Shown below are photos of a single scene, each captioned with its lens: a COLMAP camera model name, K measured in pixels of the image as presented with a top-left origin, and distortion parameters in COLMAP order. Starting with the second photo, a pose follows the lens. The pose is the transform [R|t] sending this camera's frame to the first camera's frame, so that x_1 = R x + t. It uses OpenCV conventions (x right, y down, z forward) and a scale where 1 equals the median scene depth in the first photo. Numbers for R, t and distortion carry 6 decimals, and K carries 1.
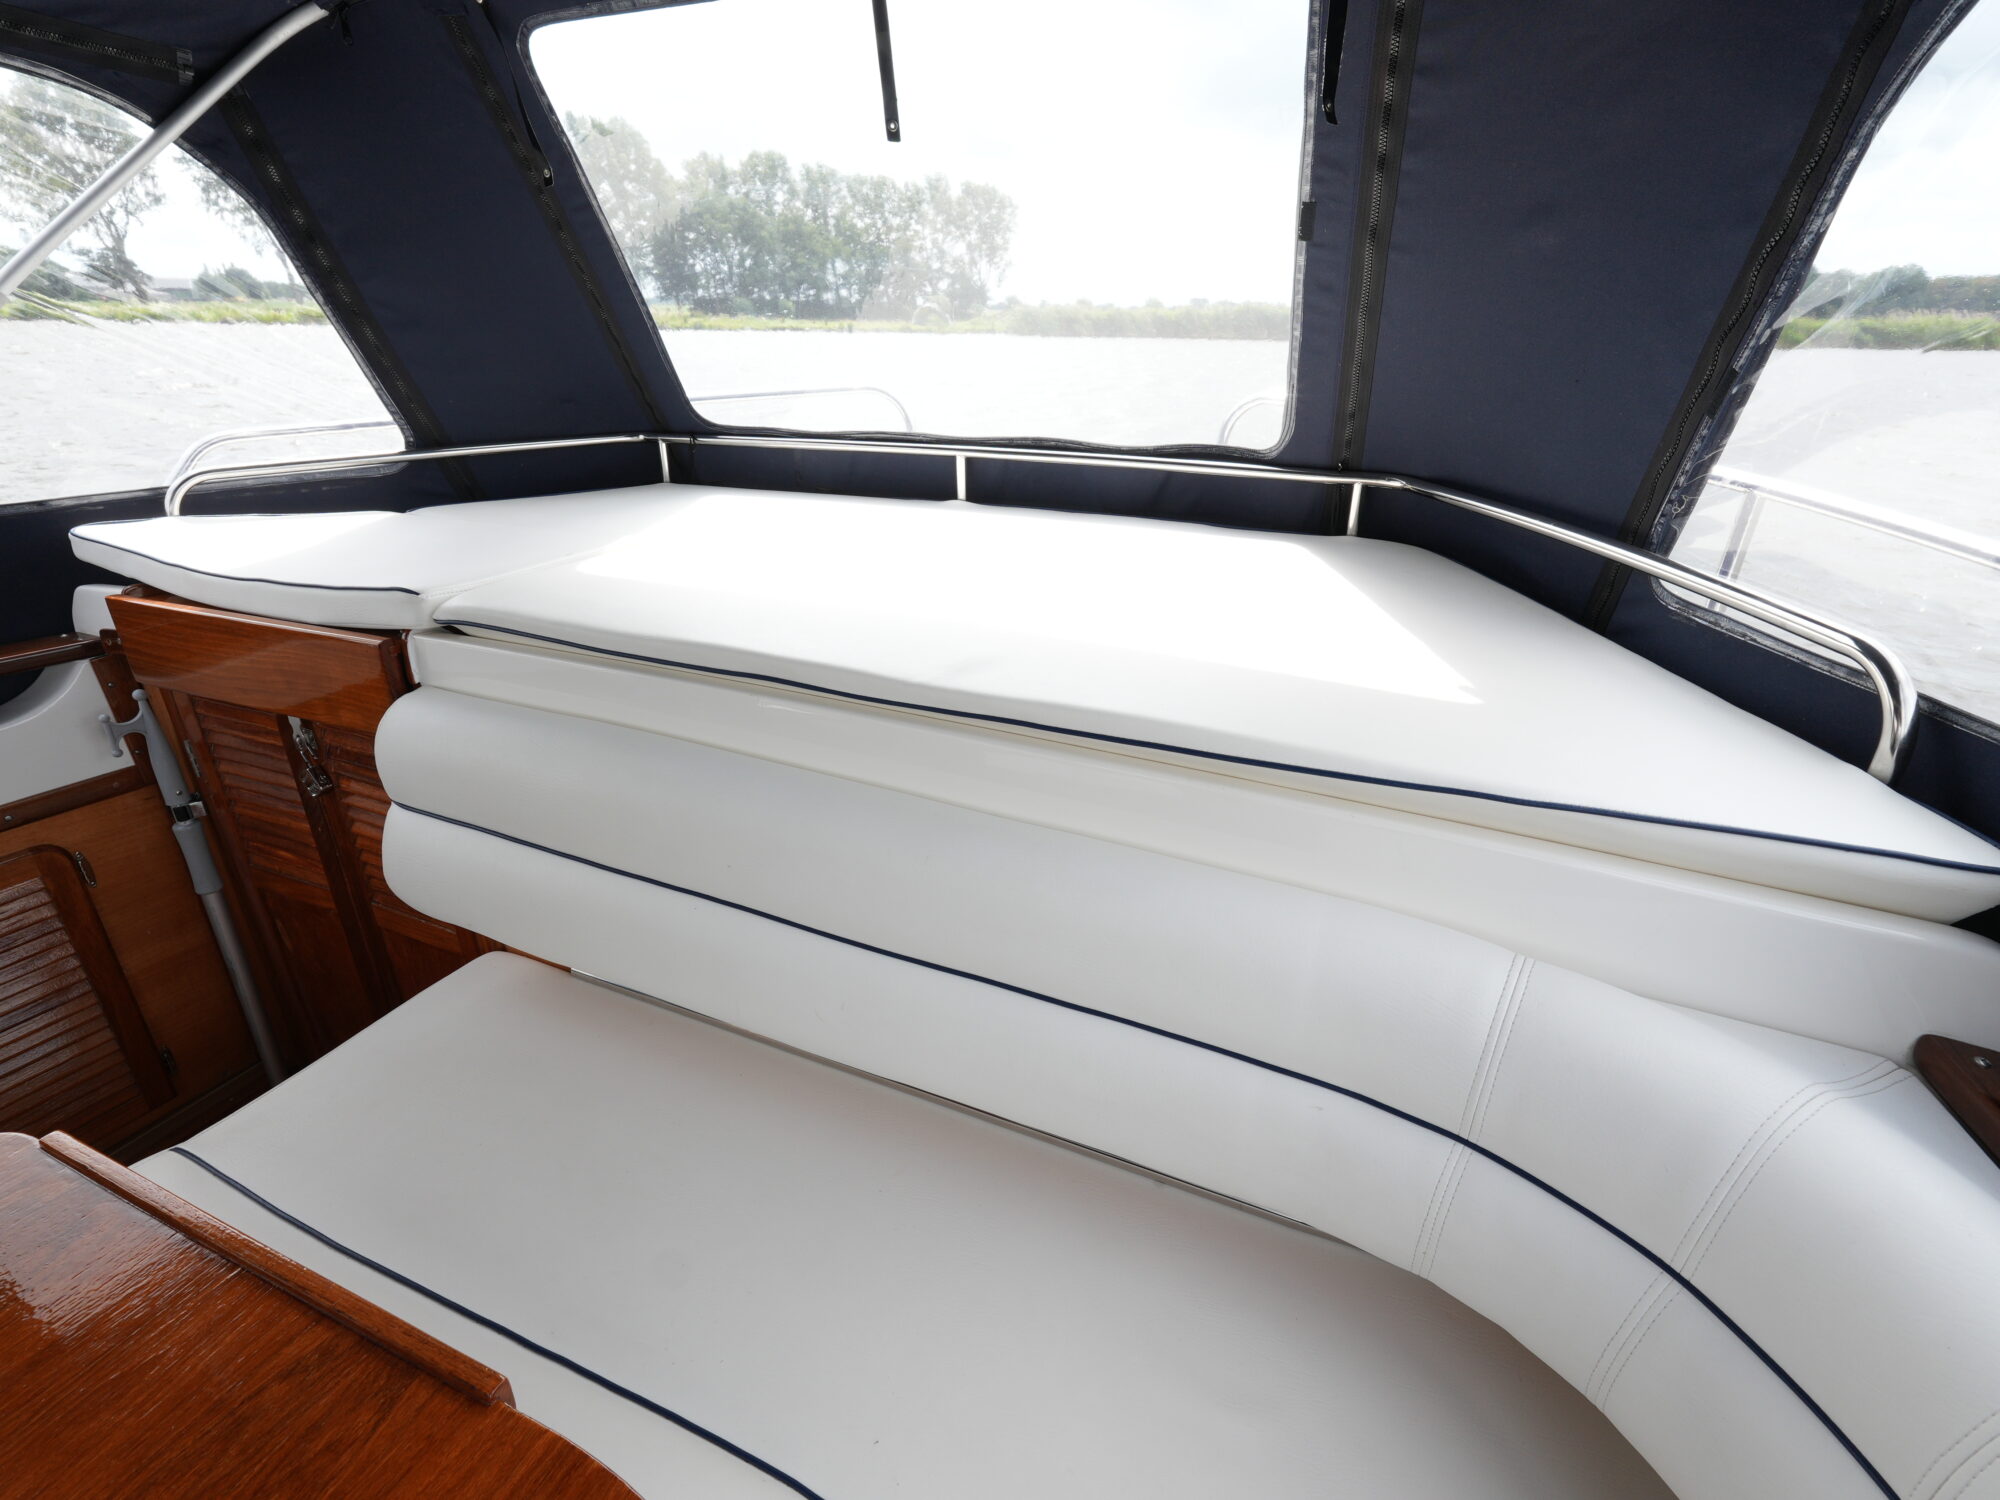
lens RADIAL K [[937.5, 0, 998.2], [0, 937.5, 746.2], [0, 0, 1]] dist [0.000835, -0.000467]
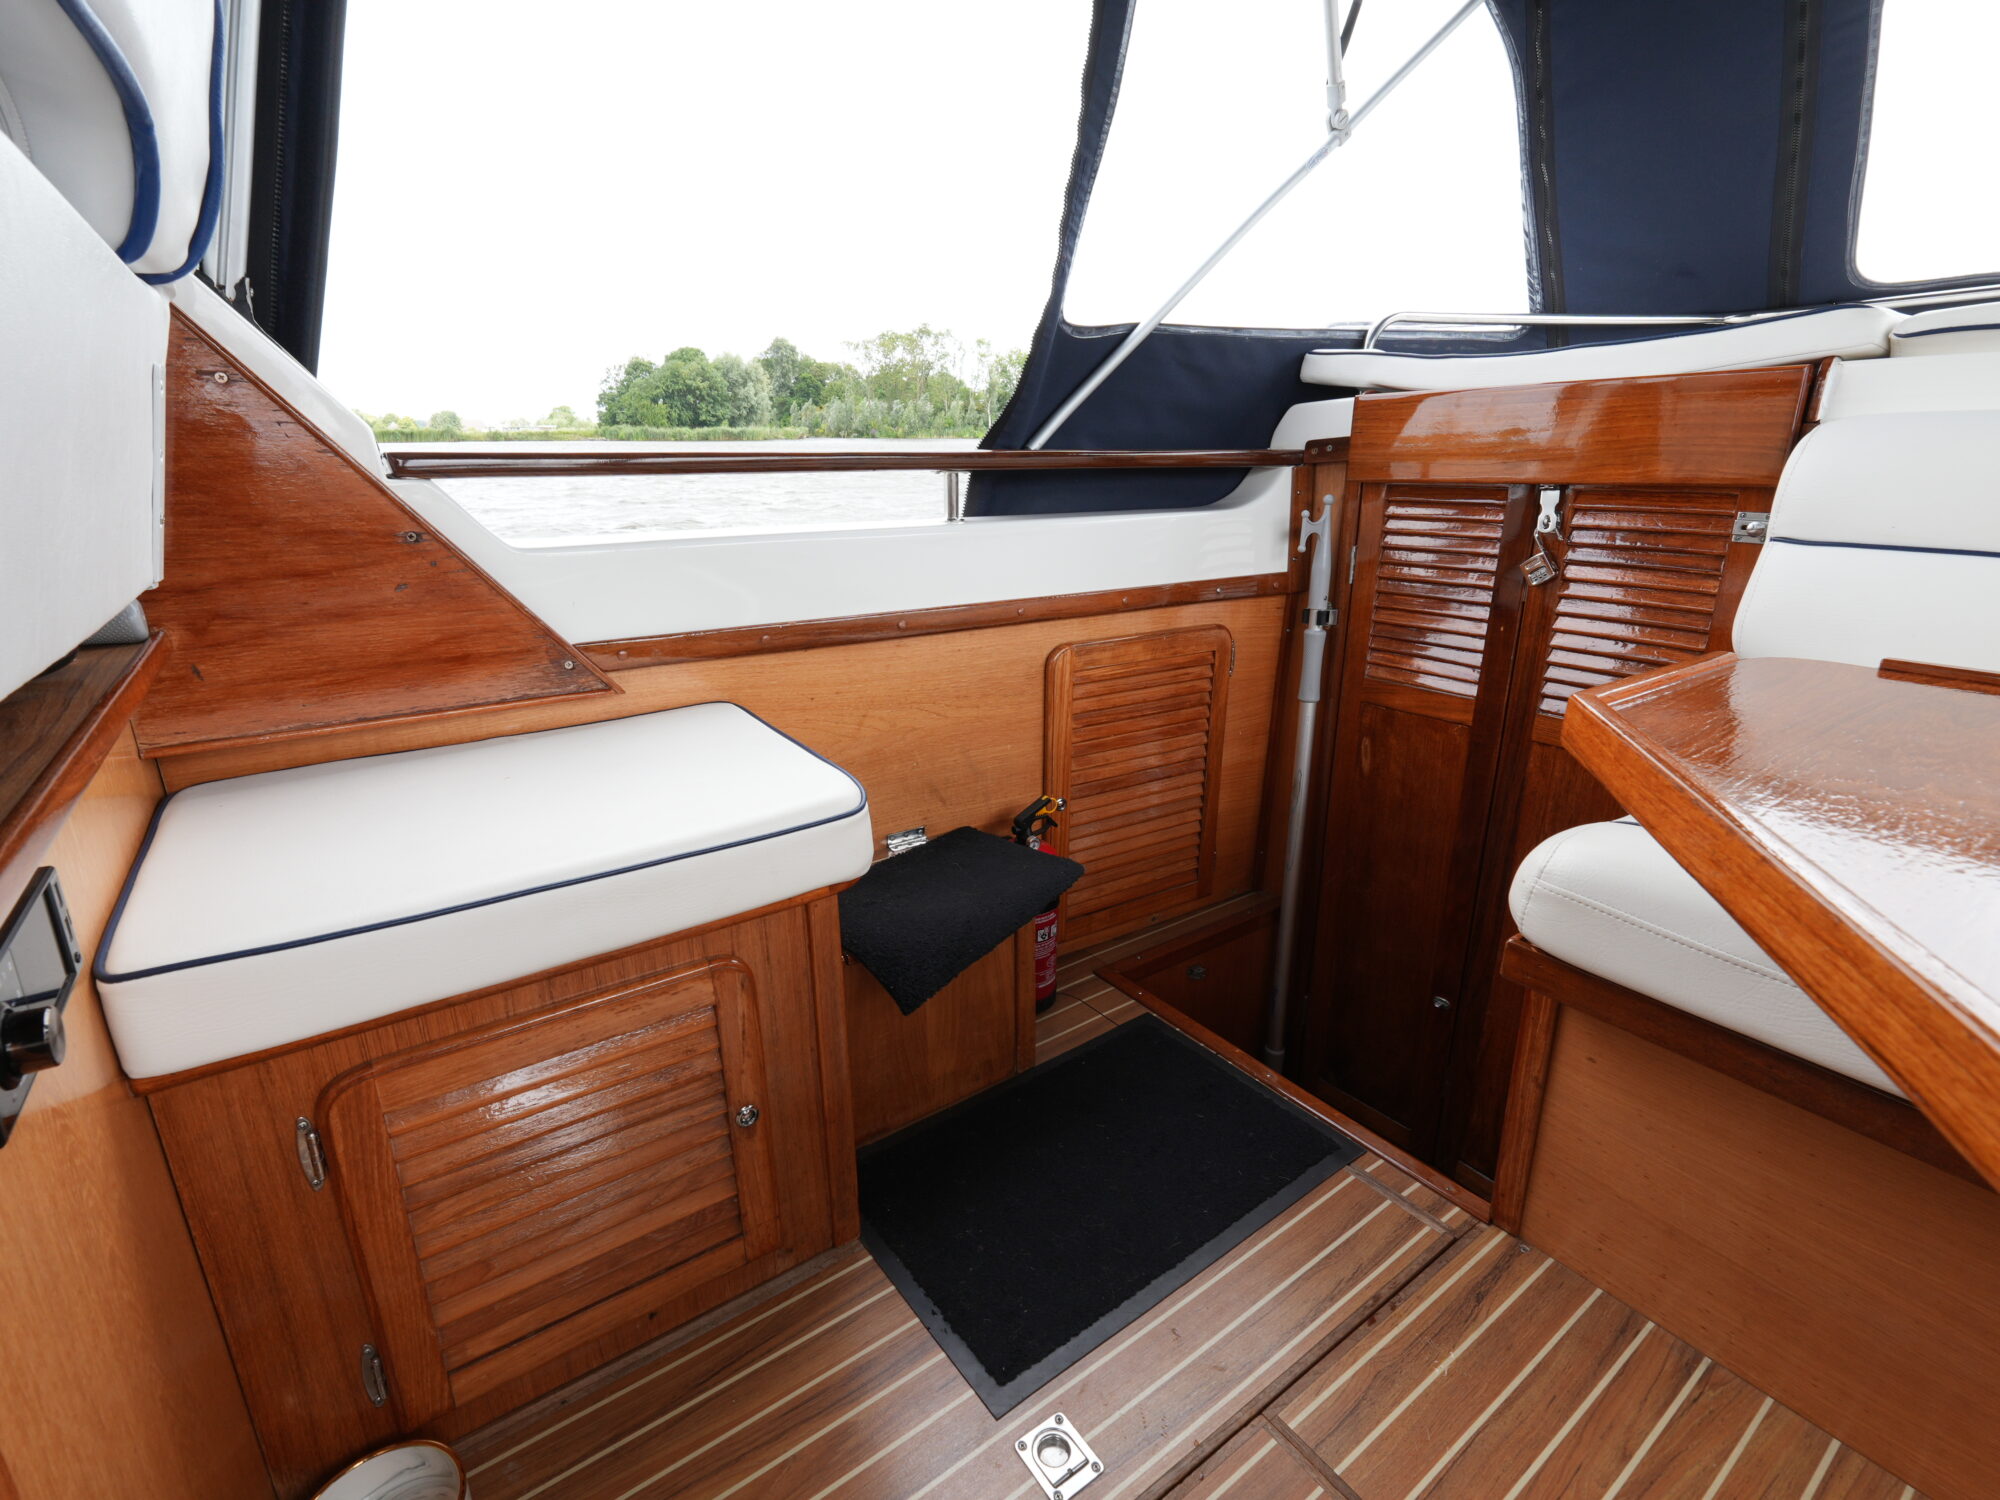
lens RADIAL K [[942.1, 0, 997.2], [0, 942.1, 748.0], [0, 0, 1]] dist [0.000217, 0.000078]
pose [[0.859782, 0.142416, -0.490400, -0.670416], [-0.196157, 0.978755, -0.059669, 0.370985], [0.471484, 0.147498, 0.869452, -0.092923]]
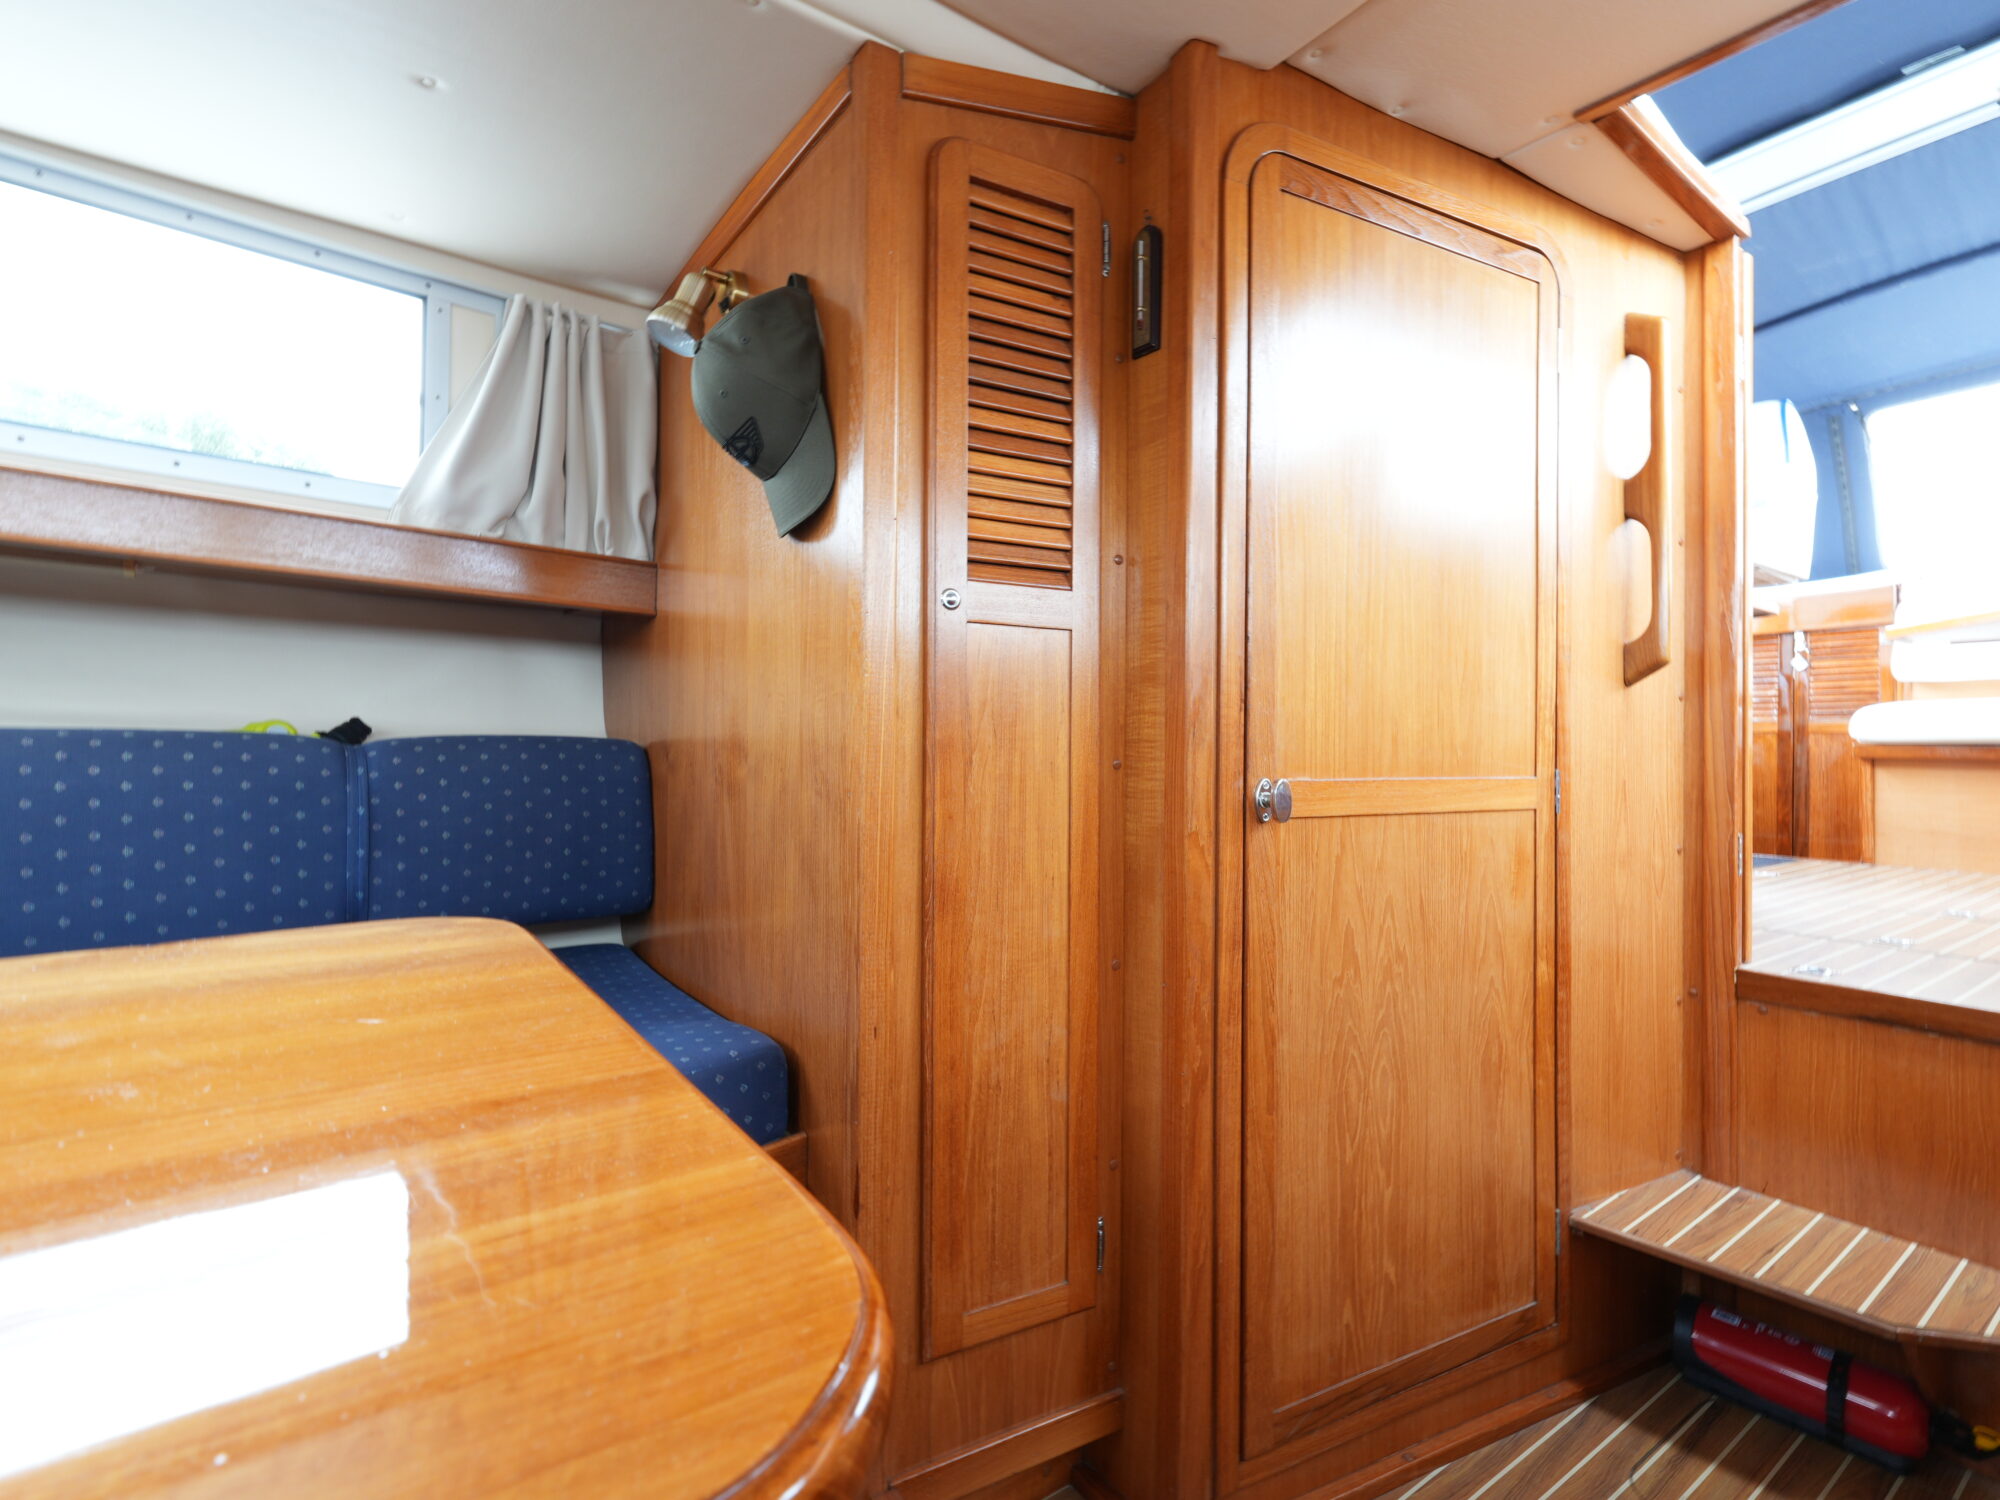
lens RADIAL K [[948.6, 0, 997.6], [0, 948.6, 746.8], [0, 0, 1]] dist [0.002865, -0.000805]
pose [[0.856042, -0.000827, -0.516905, -1.184823], [-0.212967, 0.910617, -0.354150, 1.510770], [0.470996, 0.413251, 0.779350, -1.796744]]
